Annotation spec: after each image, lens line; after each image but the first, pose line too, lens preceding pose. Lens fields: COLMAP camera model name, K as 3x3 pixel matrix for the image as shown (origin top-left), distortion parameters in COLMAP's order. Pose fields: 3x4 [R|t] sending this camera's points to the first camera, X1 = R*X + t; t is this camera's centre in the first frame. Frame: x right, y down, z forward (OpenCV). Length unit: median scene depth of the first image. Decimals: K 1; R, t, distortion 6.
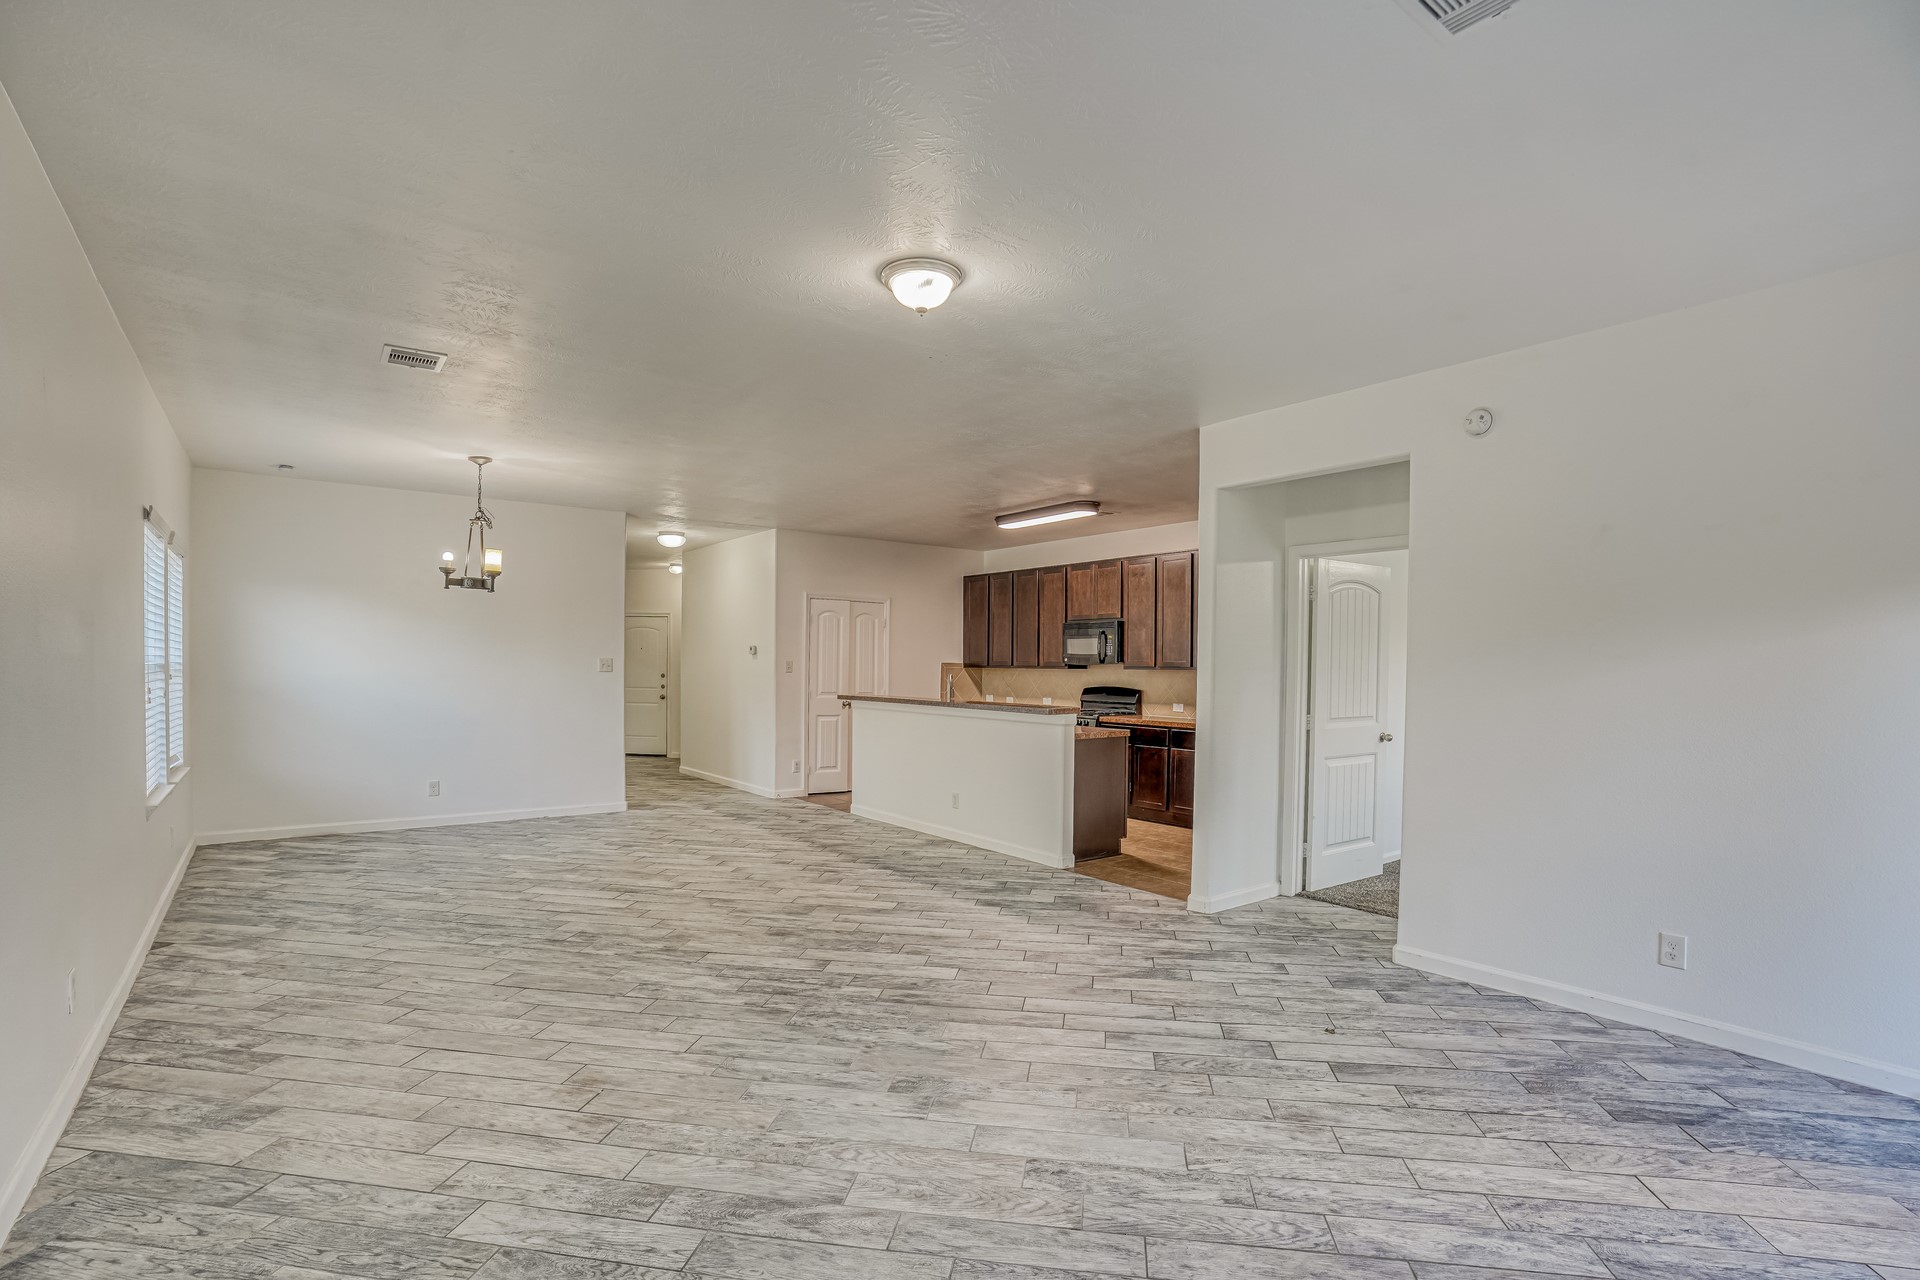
lens RADIAL K [[904.2, 0, 955.7], [0, 904.2, 690.8], [0, 0, 1]] dist [-0.054584, 0.025056]
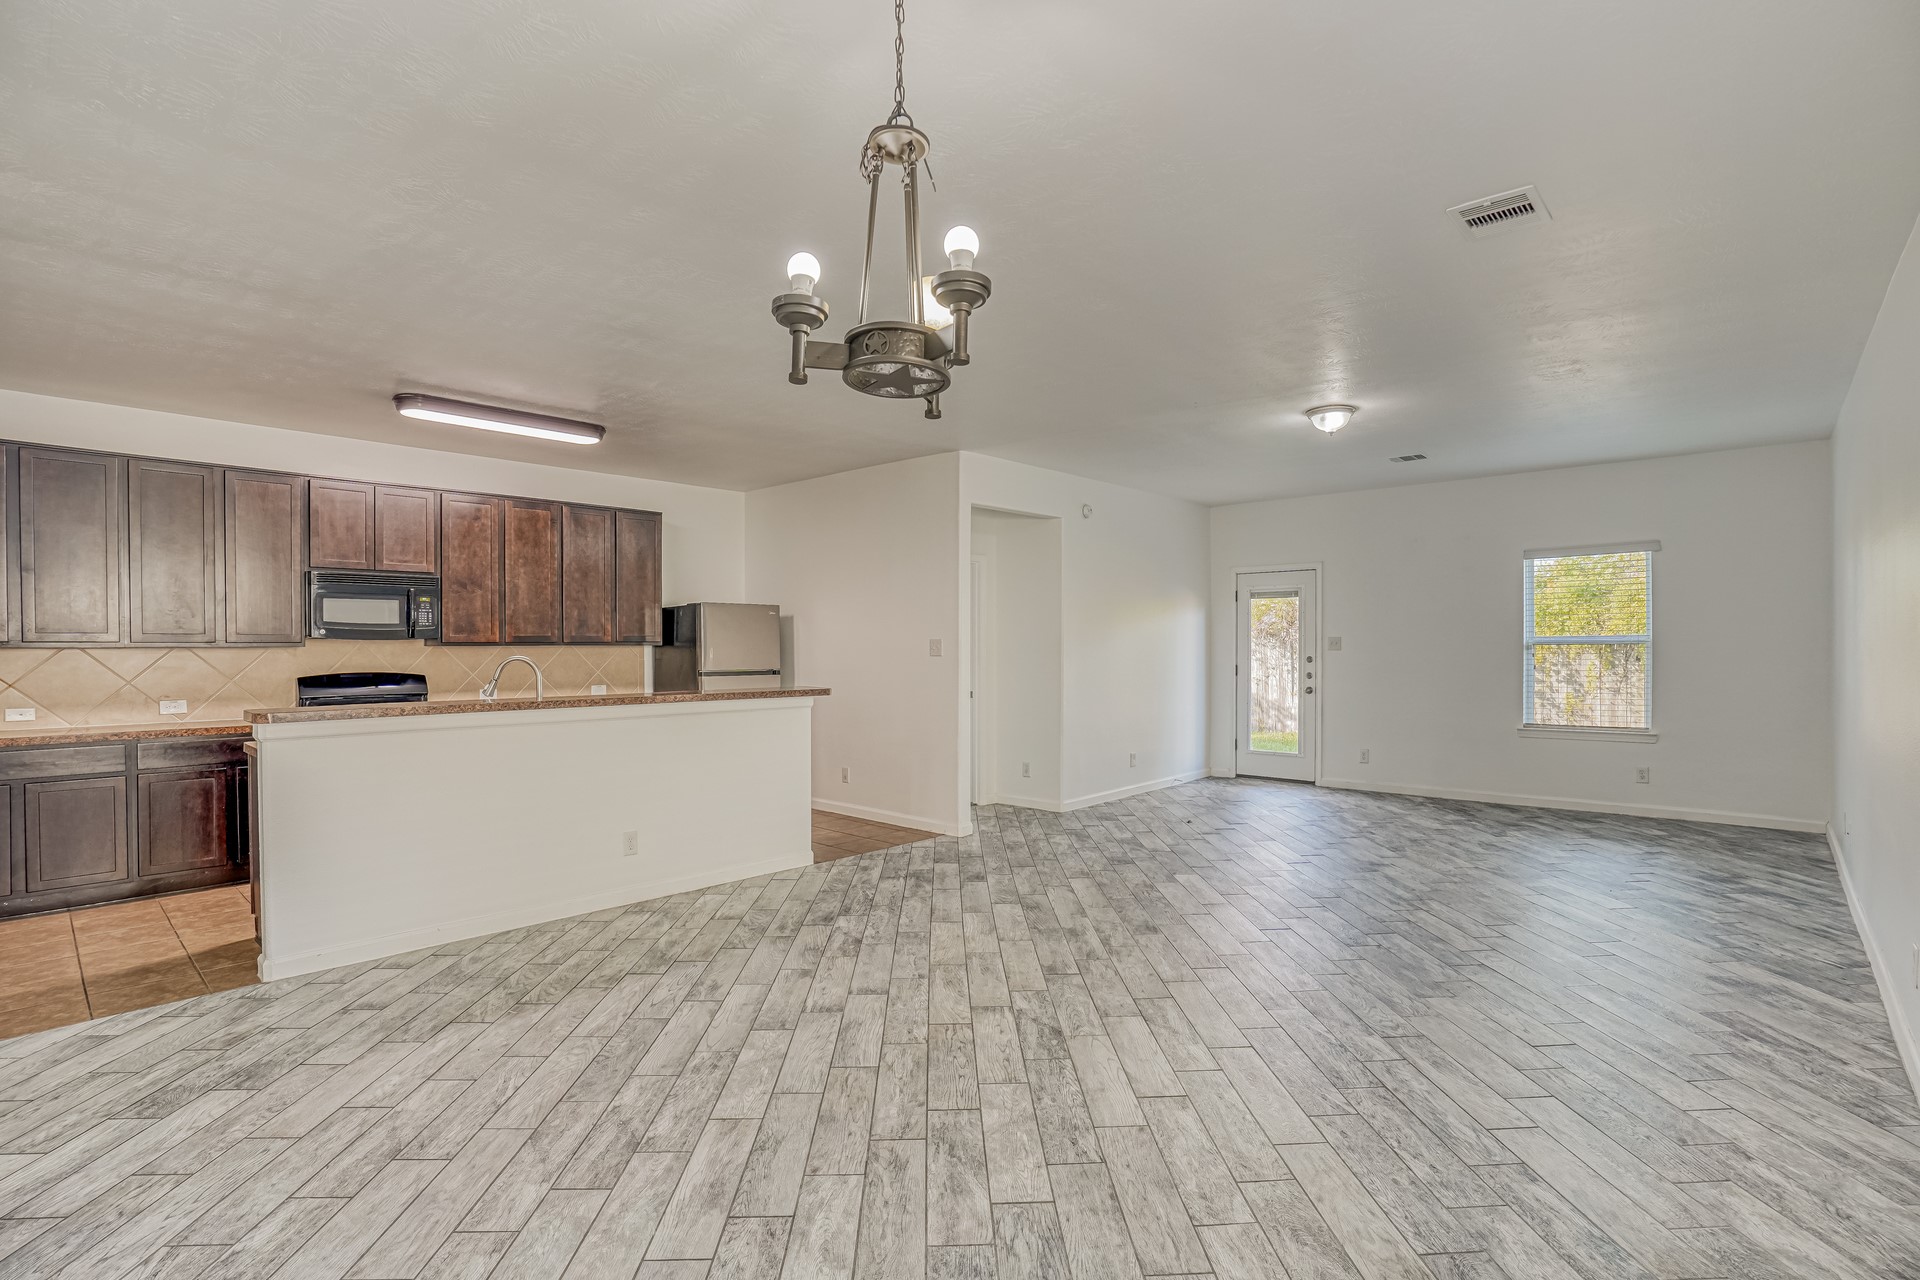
lens RADIAL K [[902.1, 0, 958.7], [0, 902.1, 653.2], [0, 0, 1]] dist [-0.065111, 0.024406]
pose [[-0.177669, -0.020682, 0.983873, -0.874869], [0.028910, 0.999238, 0.026226, -0.038187], [-0.983666, 0.033103, -0.176936, 1.104508]]
